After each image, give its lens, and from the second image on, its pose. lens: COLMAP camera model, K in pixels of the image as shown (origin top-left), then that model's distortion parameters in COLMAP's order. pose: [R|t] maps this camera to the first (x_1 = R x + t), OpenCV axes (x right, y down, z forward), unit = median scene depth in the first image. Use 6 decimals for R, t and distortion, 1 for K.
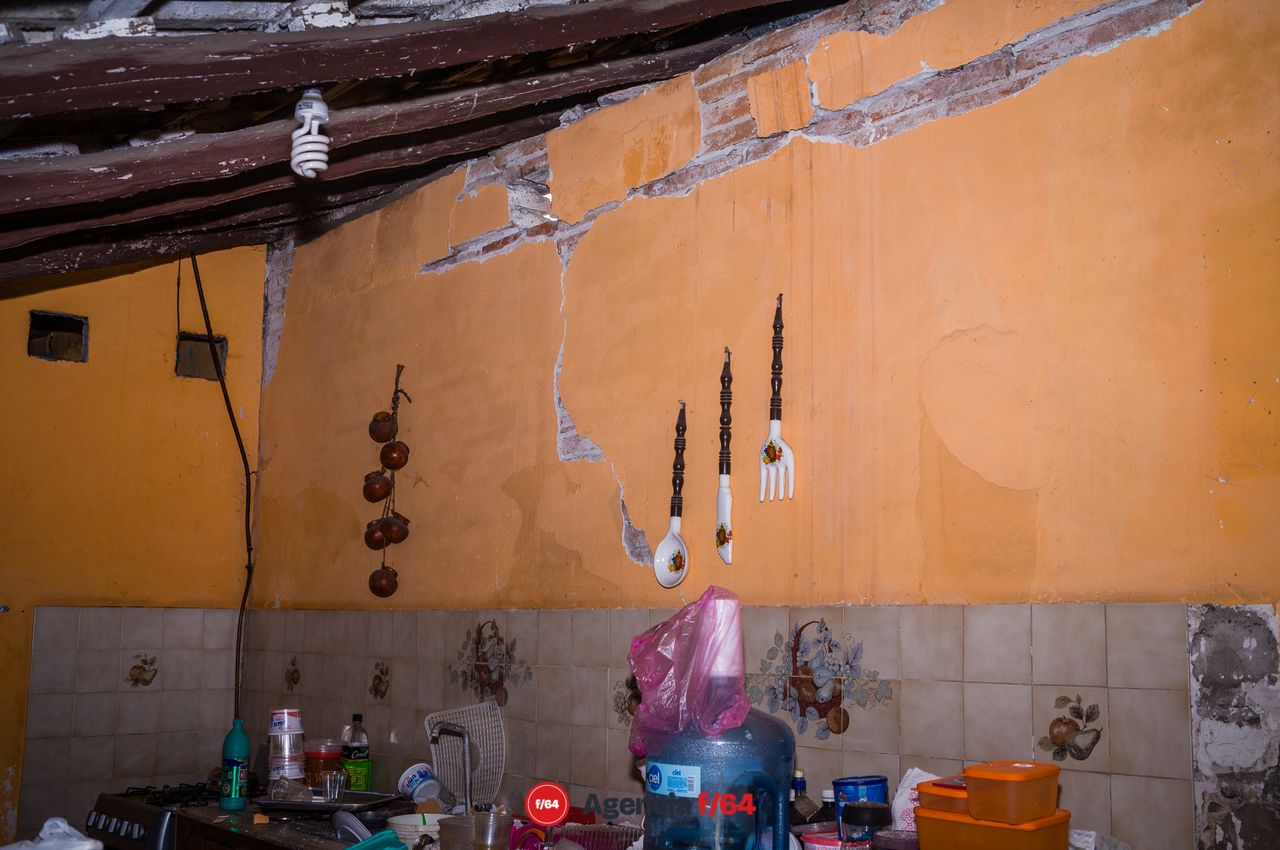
lens RADIAL K [[1273.3, 0, 639.4], [0, 1273.3, 451.6], [0, 0, 1]] dist [-0.112190, 0.144901]
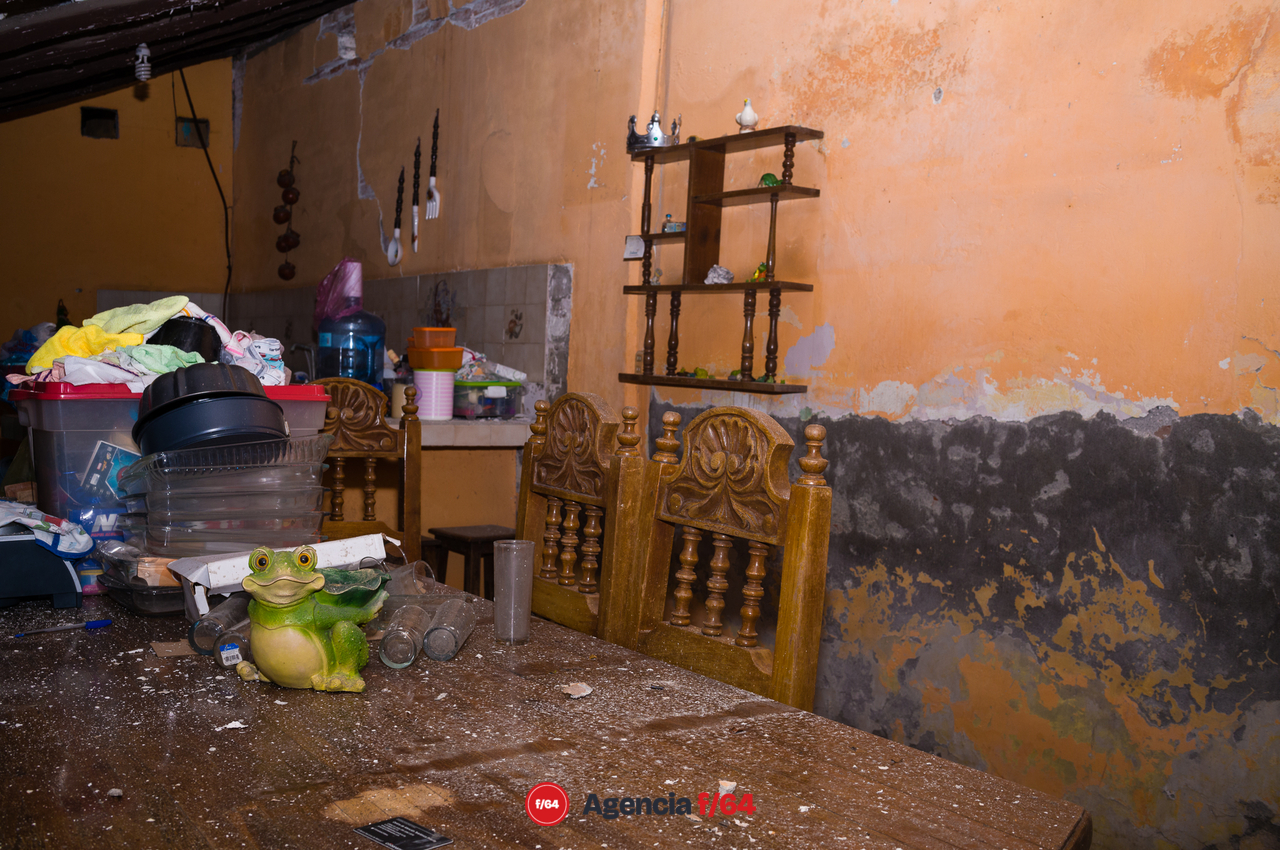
lens RADIAL K [[1273.3, 0, 639.4], [0, 1273.3, 451.6], [0, 0, 1]] dist [-0.112190, 0.144901]
pose [[0.994751, 0.021468, -0.100045, 0.471982], [-0.000663, 0.979075, 0.203501, -0.005600], [0.102321, -0.202366, 0.973950, -0.694330]]
